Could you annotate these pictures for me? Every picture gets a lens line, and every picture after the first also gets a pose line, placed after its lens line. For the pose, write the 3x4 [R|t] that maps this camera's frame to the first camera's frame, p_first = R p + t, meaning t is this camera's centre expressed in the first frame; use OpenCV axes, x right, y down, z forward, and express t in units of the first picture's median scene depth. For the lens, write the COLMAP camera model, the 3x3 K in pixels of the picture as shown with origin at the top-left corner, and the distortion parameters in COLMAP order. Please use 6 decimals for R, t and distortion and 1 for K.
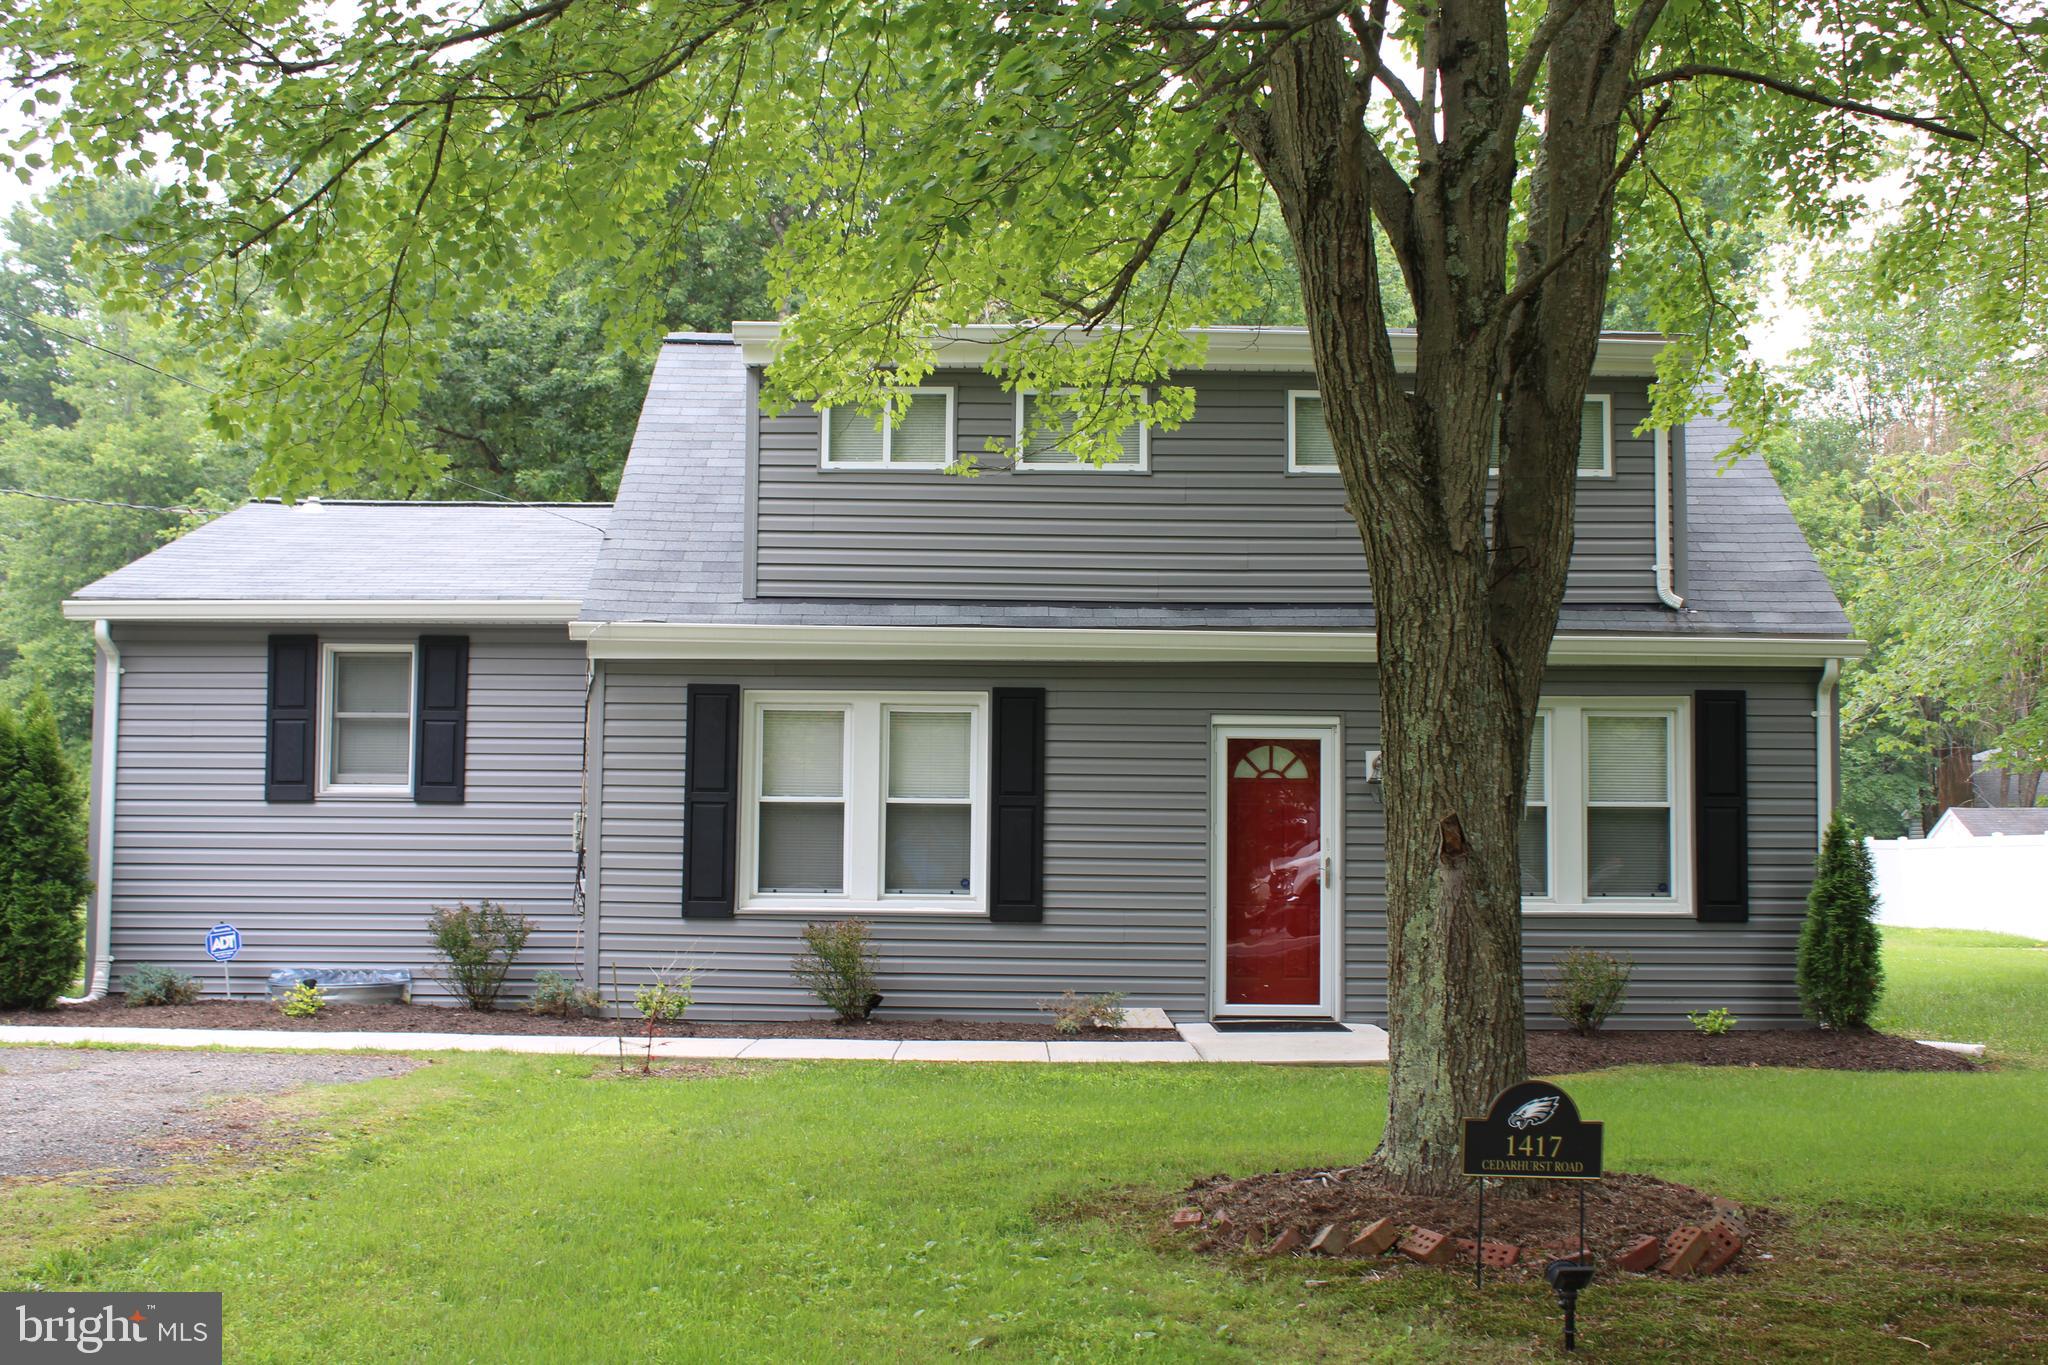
lens RADIAL K [[2252.4, 0, 1024.0], [0, 2252.4, 675.5], [0, 0, 1]] dist [-0.081617, 0.000000]
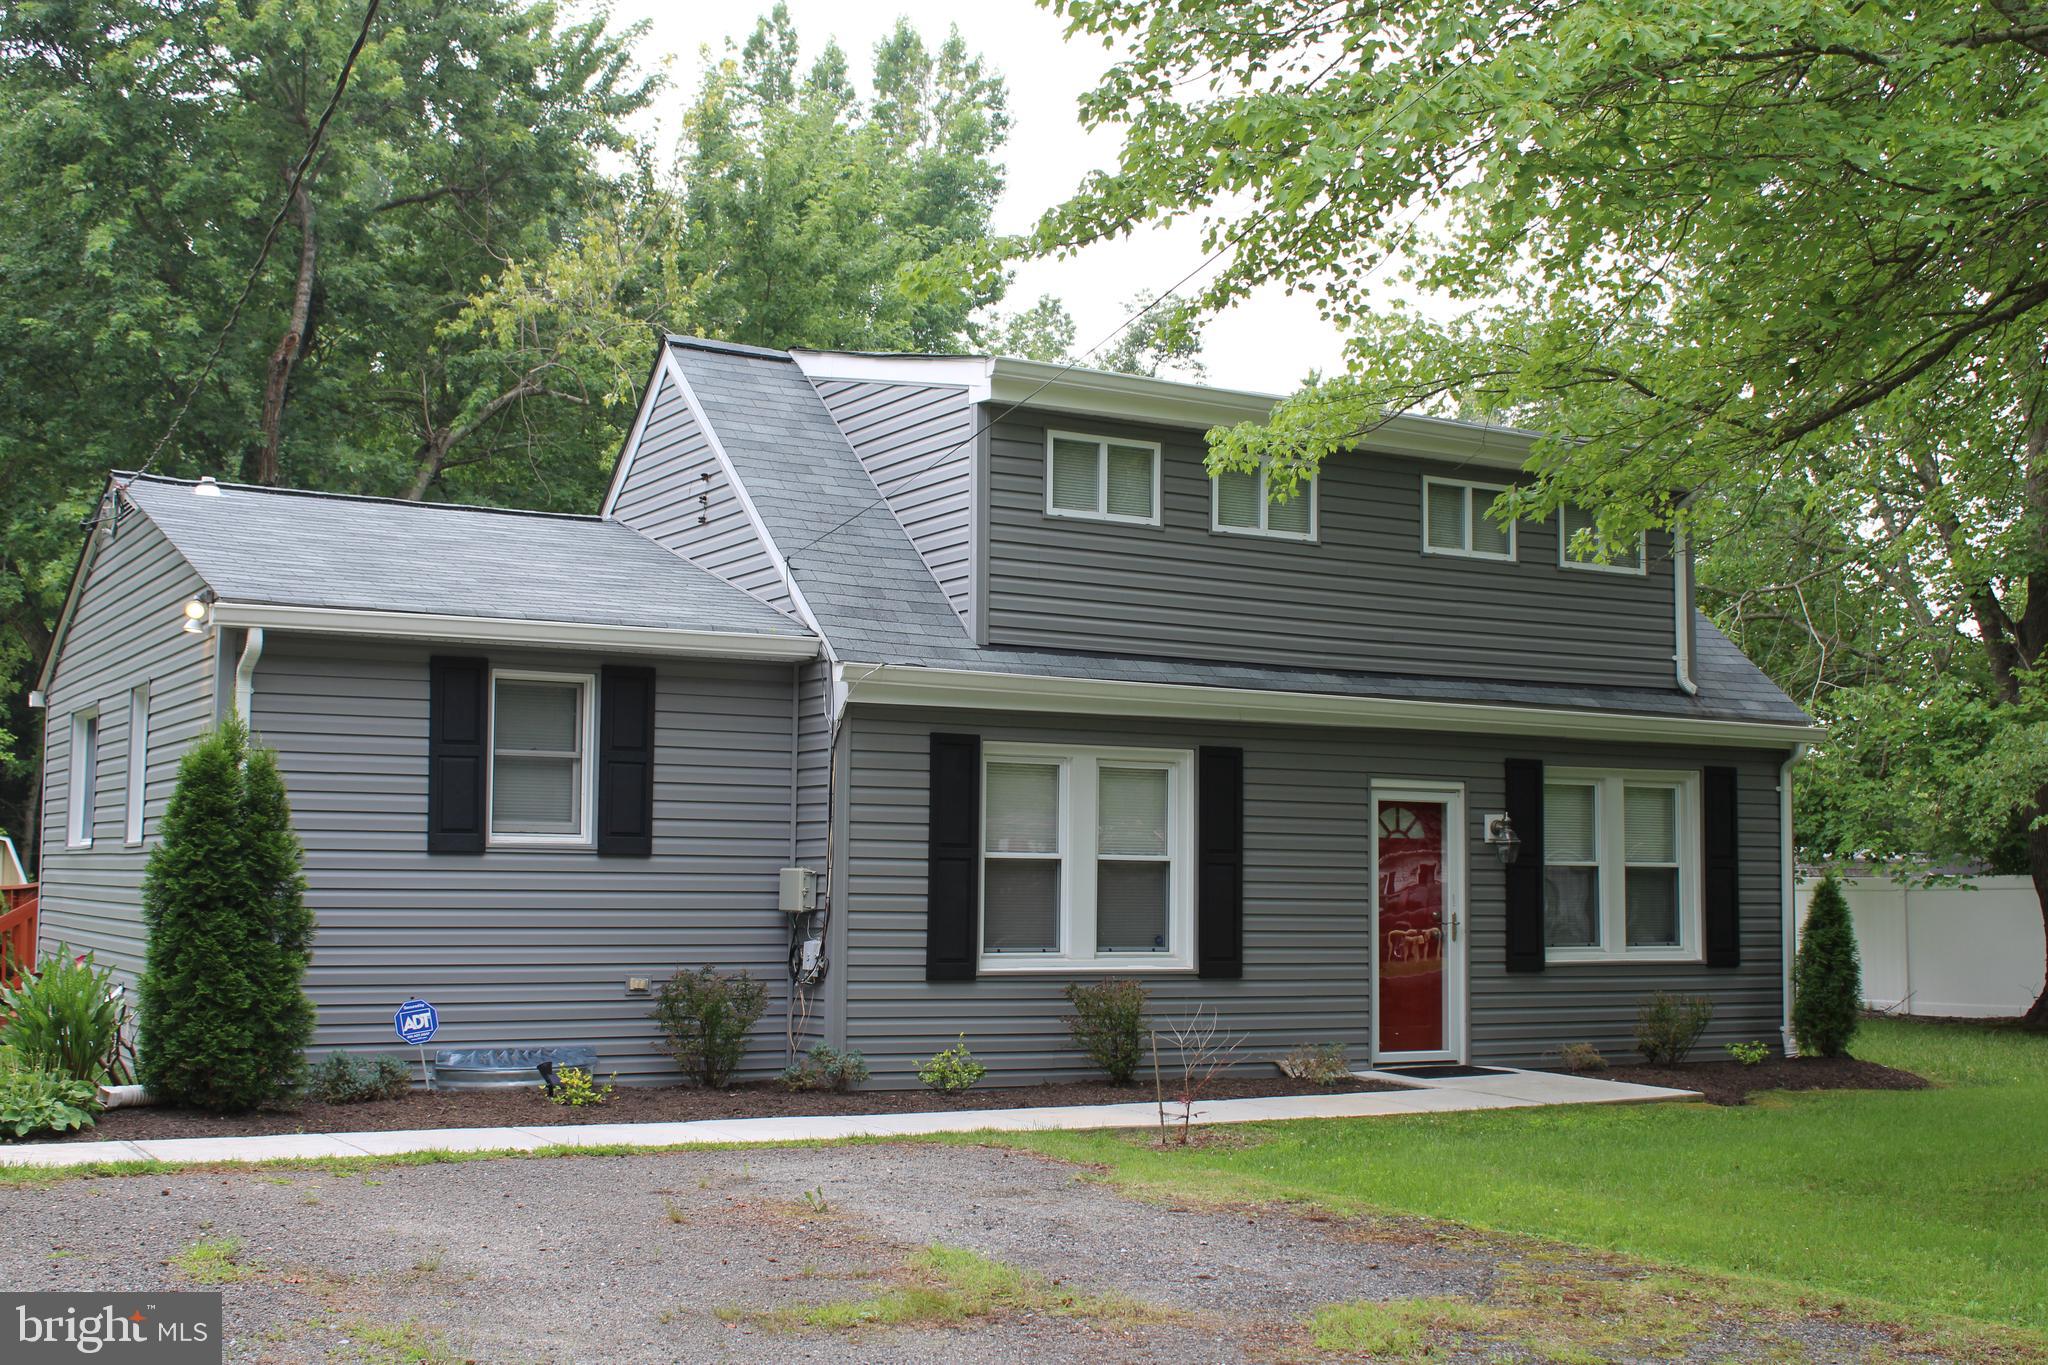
lens RADIAL K [[2389.4, 0, 1024.0], [0, 2389.4, 685.7], [0, 0, 1]] dist [-0.060639, 0.000000]
pose [[0.867277, 0.042278, 0.496028, -0.612485], [-0.040087, 0.999083, -0.015065, -0.002327], [-0.496209, -0.006818, 0.868176, 0.111122]]
